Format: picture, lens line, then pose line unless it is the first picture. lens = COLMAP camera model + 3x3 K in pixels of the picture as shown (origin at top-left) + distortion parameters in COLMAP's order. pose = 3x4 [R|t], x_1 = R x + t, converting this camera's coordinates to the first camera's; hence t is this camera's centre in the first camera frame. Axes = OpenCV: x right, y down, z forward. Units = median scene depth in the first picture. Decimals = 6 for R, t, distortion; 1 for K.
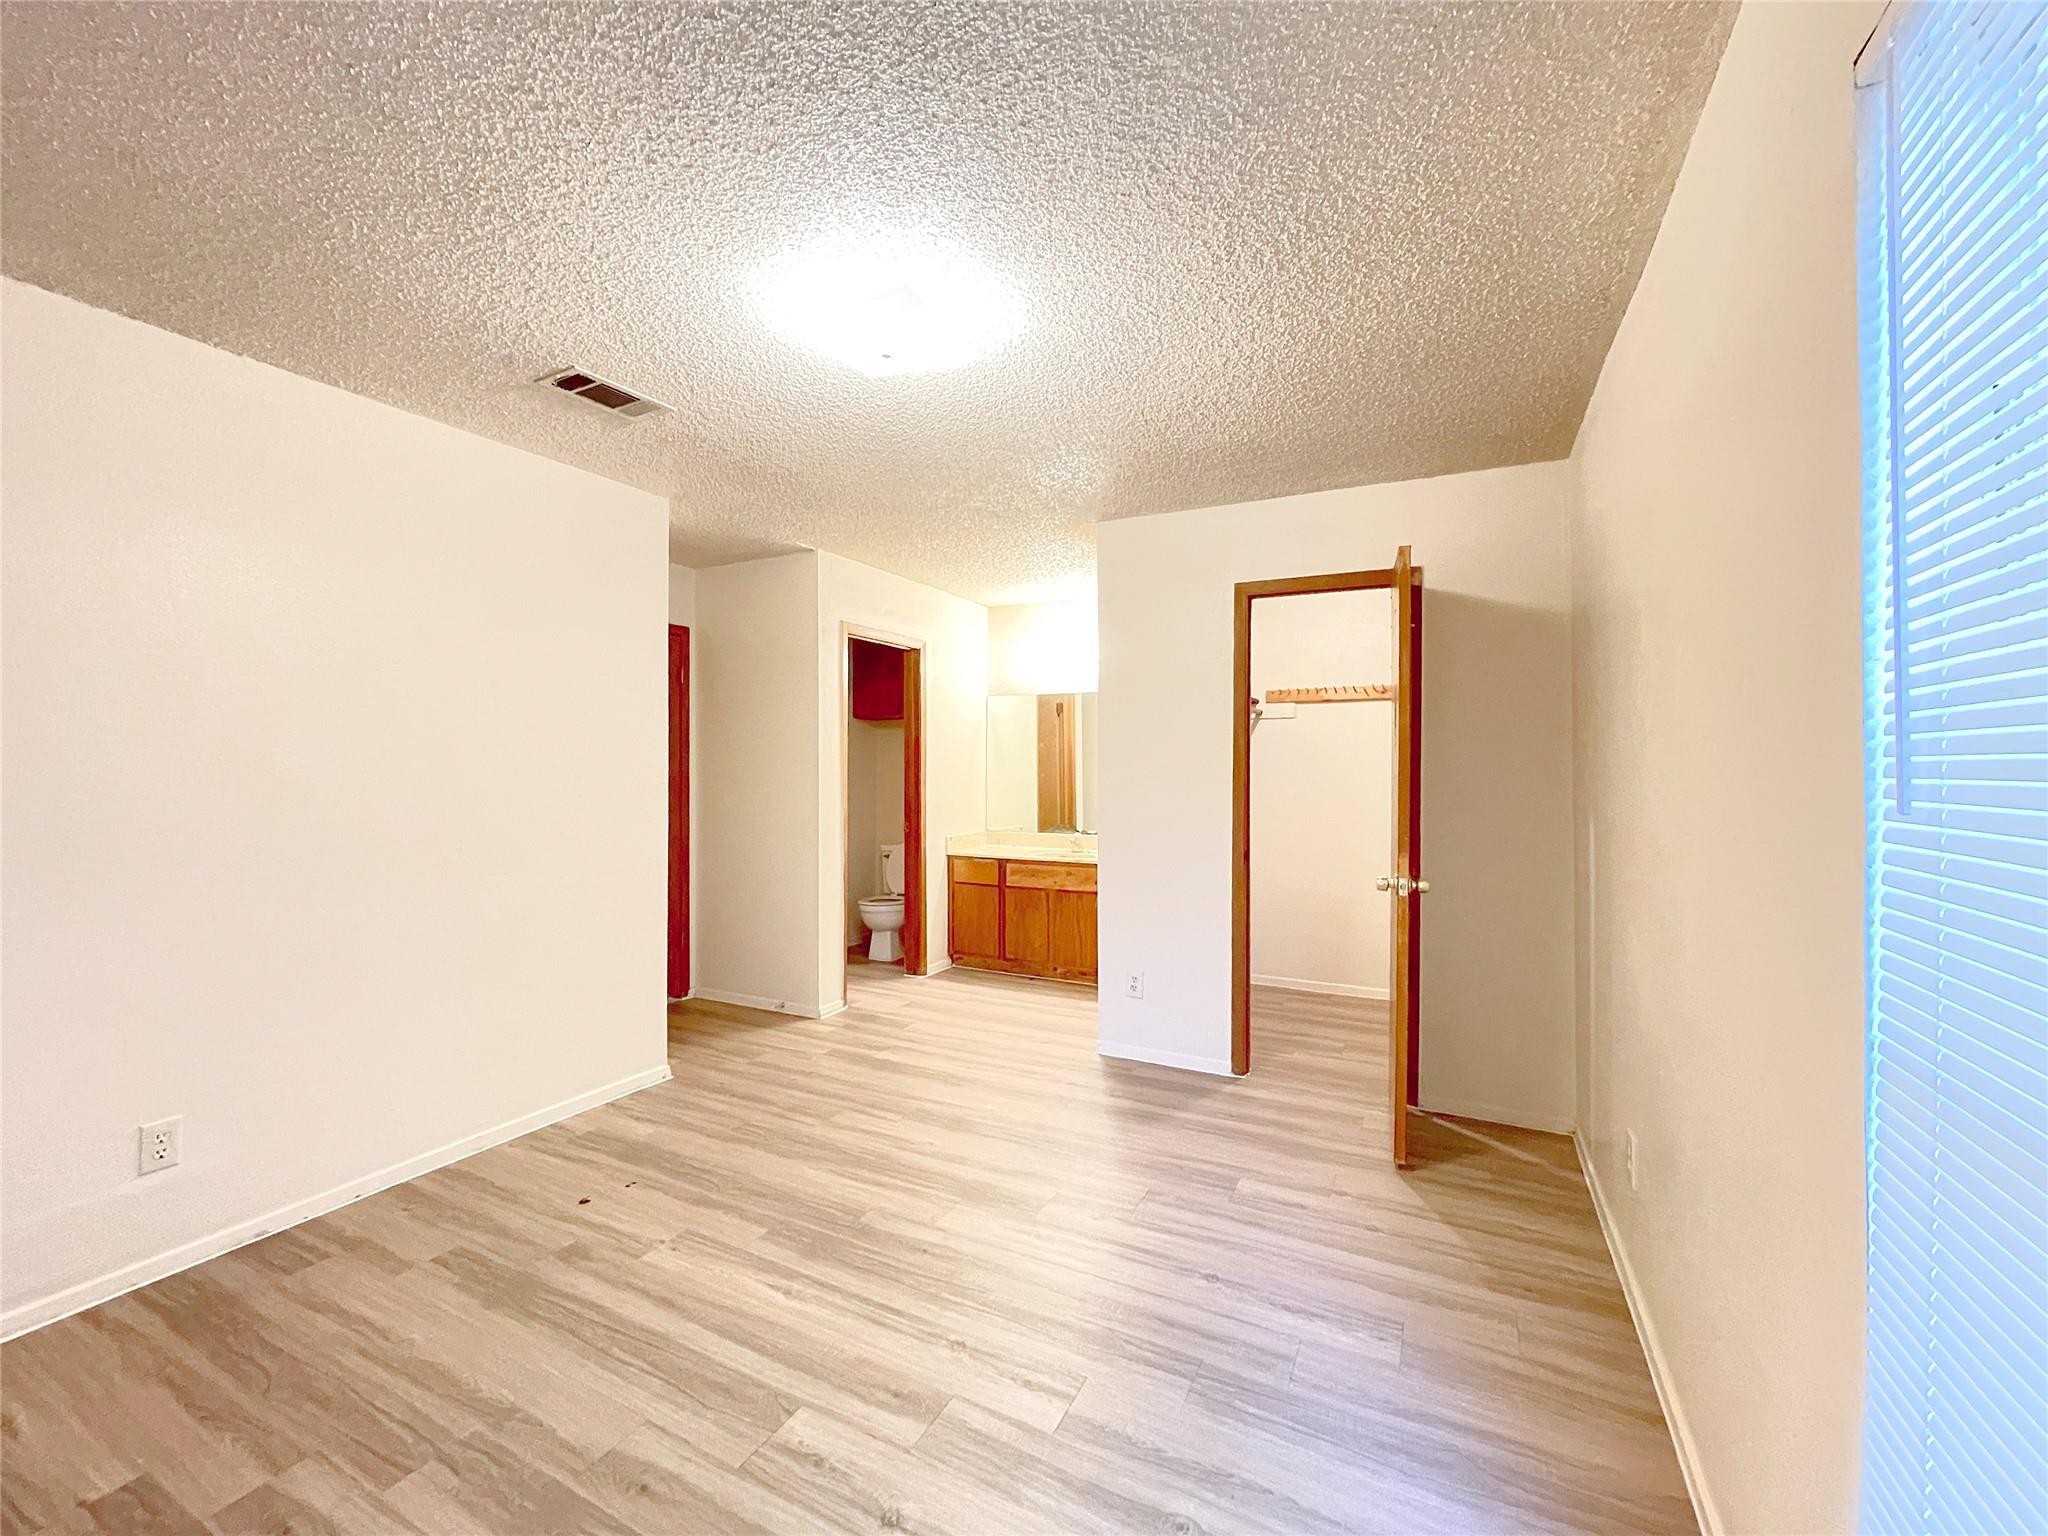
lens RADIAL K [[842.8, 0, 1016.3], [0, 842.8, 769.2], [0, 0, 1]] dist [-0.002513, 0.000488]
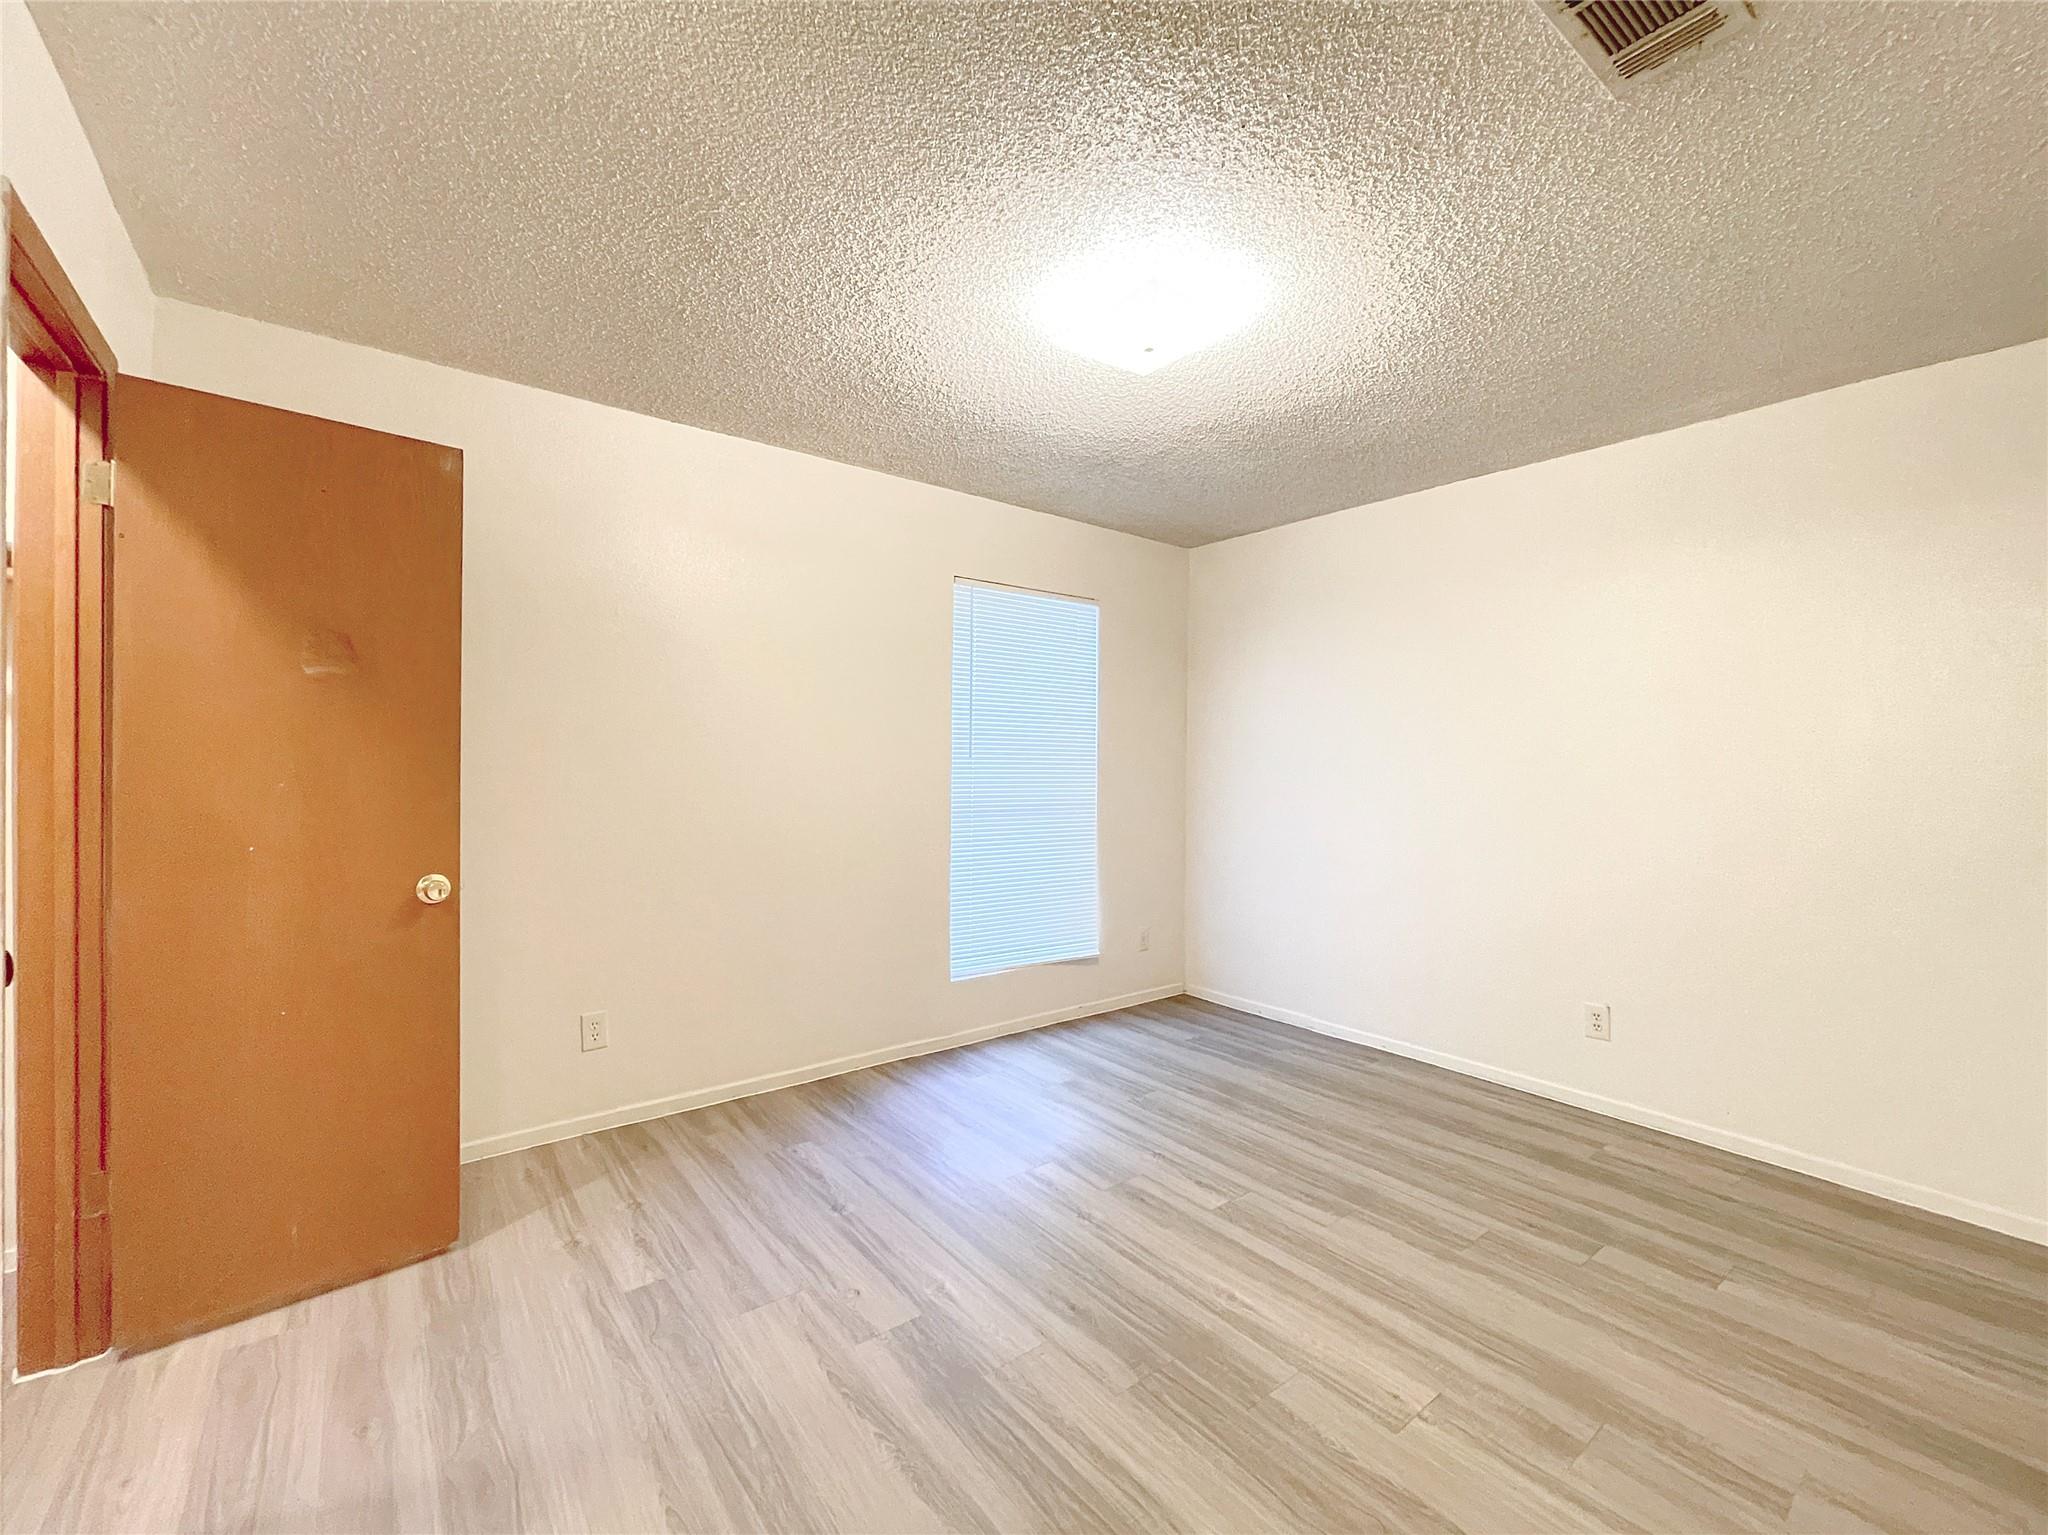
lens RADIAL K [[842.8, 0, 1016.3], [0, 842.8, 768.7], [0, 0, 1]] dist [-0.002513, 0.000488]
pose [[-0.906358, -0.012306, 0.422330, -0.467438], [-0.011633, 0.999924, 0.004171, 0.032994], [-0.422349, -0.001132, -0.906432, 2.058071]]
